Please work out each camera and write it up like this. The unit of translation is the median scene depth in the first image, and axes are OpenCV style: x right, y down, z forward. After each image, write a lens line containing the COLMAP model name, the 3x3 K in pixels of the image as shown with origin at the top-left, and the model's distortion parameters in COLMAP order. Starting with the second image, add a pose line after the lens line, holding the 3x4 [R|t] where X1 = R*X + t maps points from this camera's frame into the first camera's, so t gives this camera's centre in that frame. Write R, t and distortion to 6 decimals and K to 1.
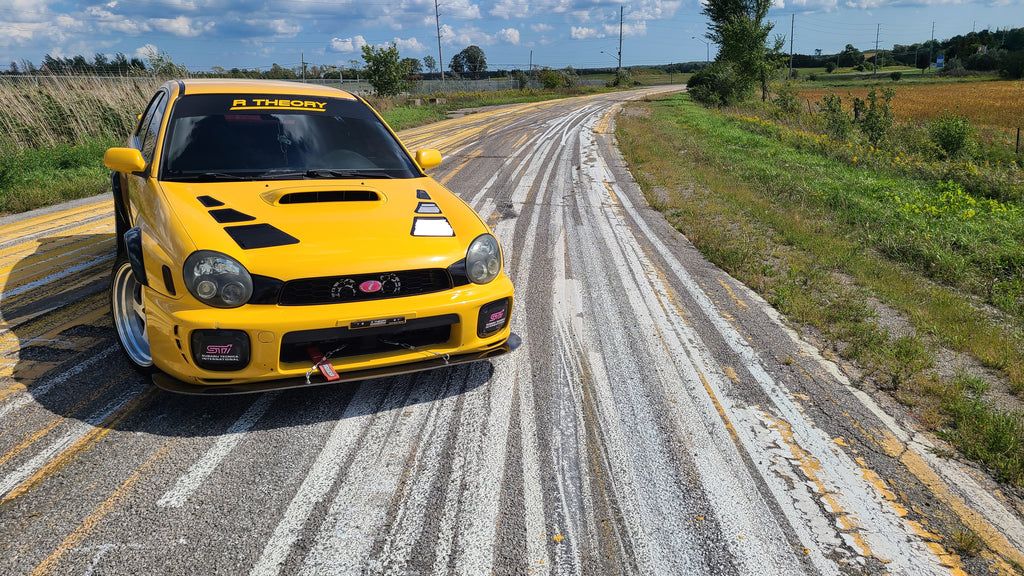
lens RADIAL K [[767.8, 0, 500.9], [0, 767.8, 272.6], [0, 0, 1]] dist [0.064952, -0.050690]
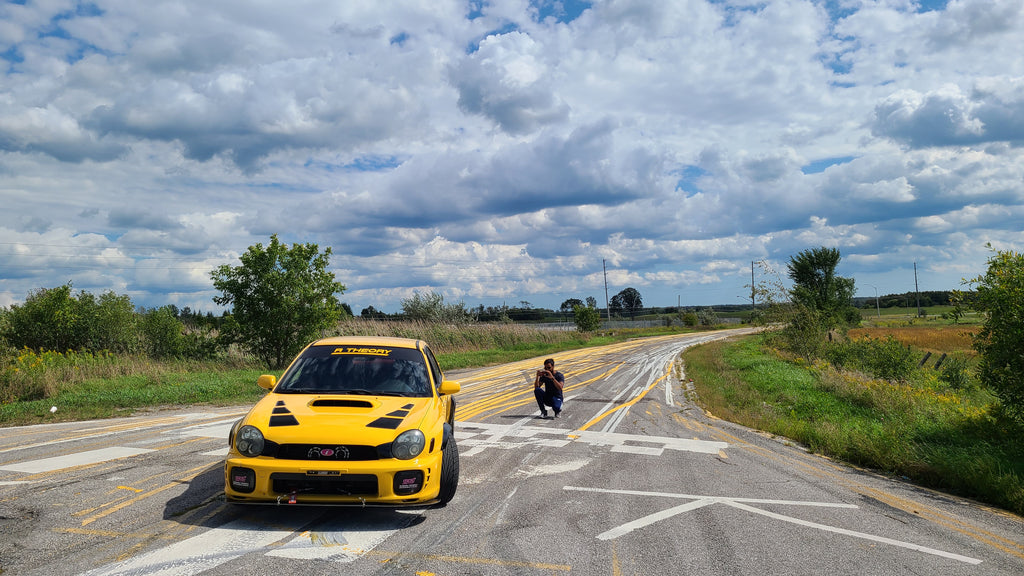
lens RADIAL K [[759.0, 0, 500.9], [0, 759.0, 262.0], [0, 0, 1]] dist [0.066772, -0.078494]
pose [[0.908544, -0.043492, -0.415520, 0.860717], [-0.097362, 0.945142, -0.311812, 0.103542], [0.406287, 0.323751, 0.854468, -0.425730]]
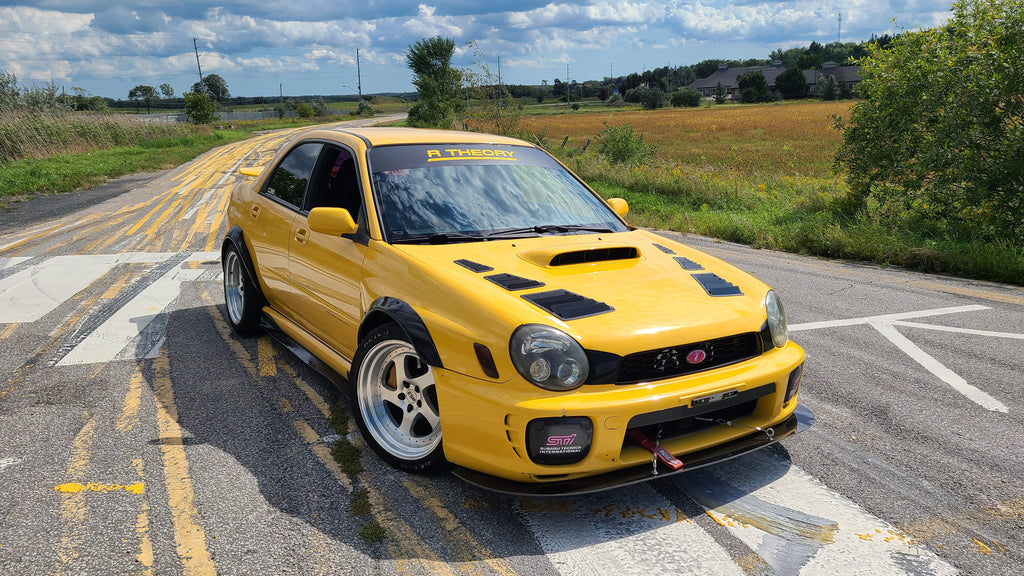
lens RADIAL K [[771.9, 0, 522.0], [0, 771.9, 288.1], [0, 0, 1]] dist [0.058191, -0.050133]
pose [[0.993982, -0.036686, 0.103220, -0.422473], [0.040482, 0.998570, -0.034925, -0.034737], [-0.101792, 0.038893, 0.994045, 0.128997]]
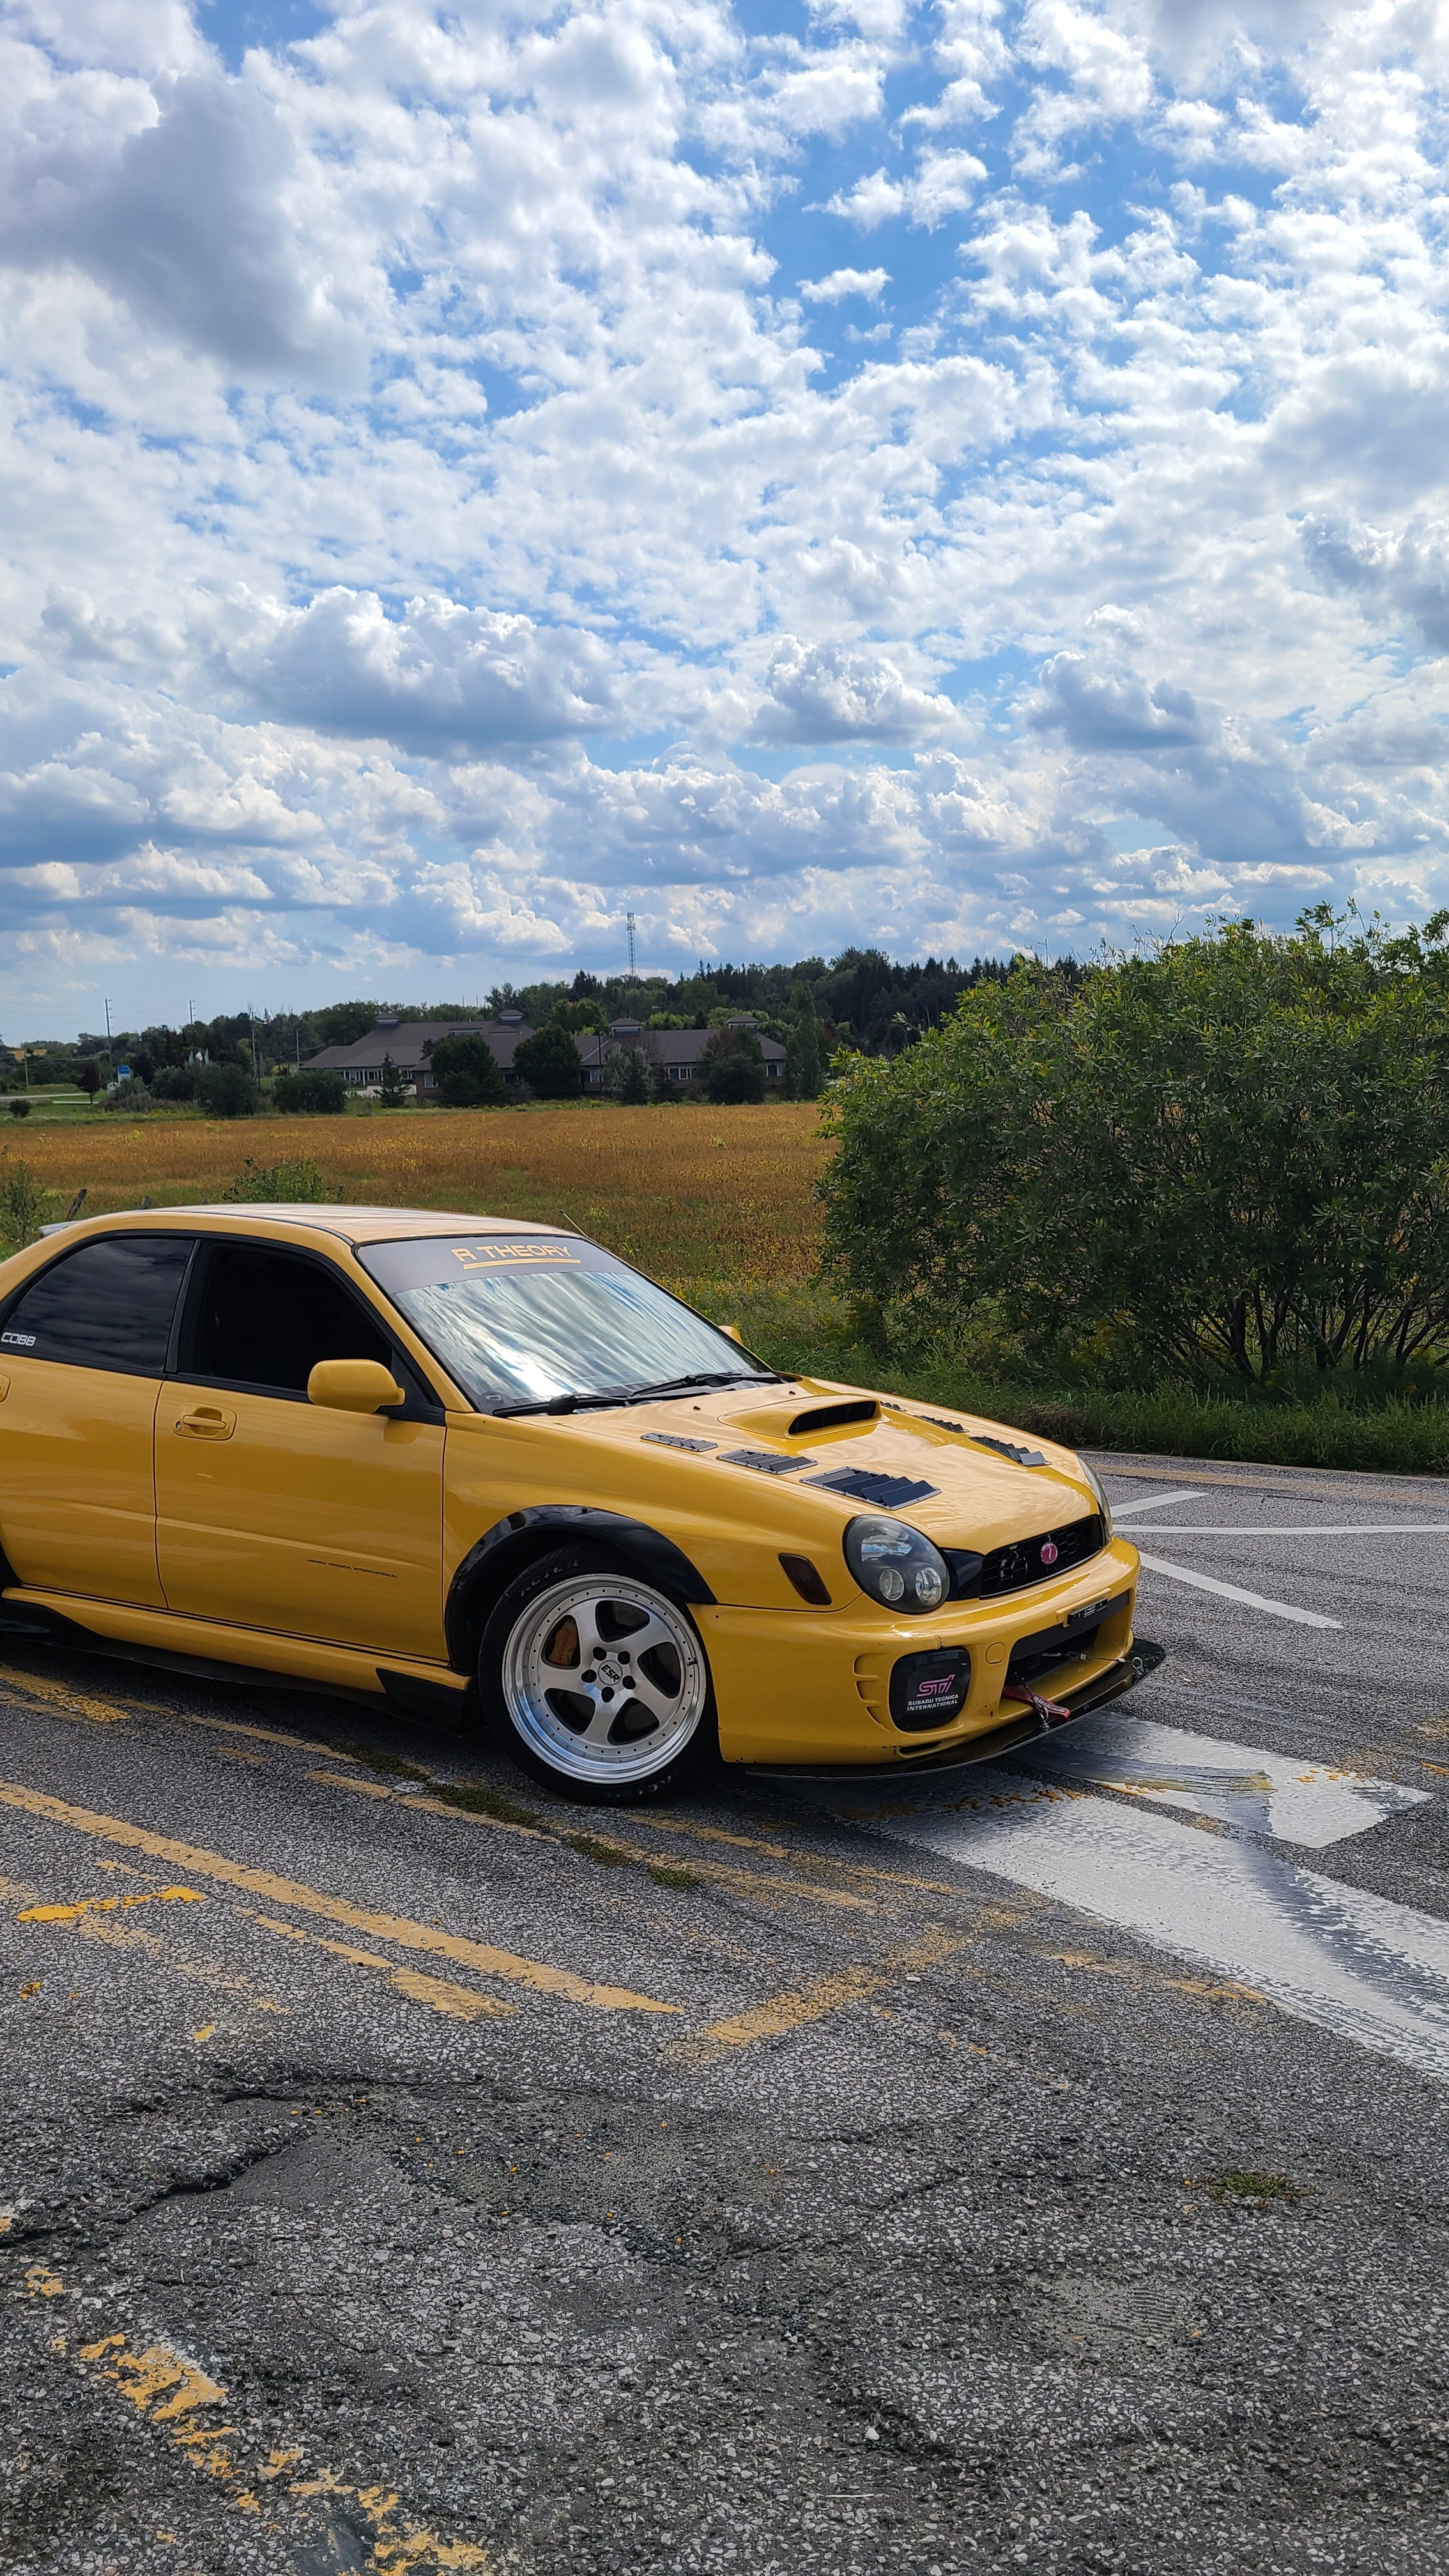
lens RADIAL K [[1941.0, 0, 754.2], [0, 1941.0, 1301.7], [0, 0, 1]] dist [0.064788, -0.053576]
pose [[0.856174, -0.053015, 0.513961, -1.026205], [0.137073, 0.982385, -0.127008, -0.011998], [-0.498174, 0.179191, 0.848359, -0.158304]]
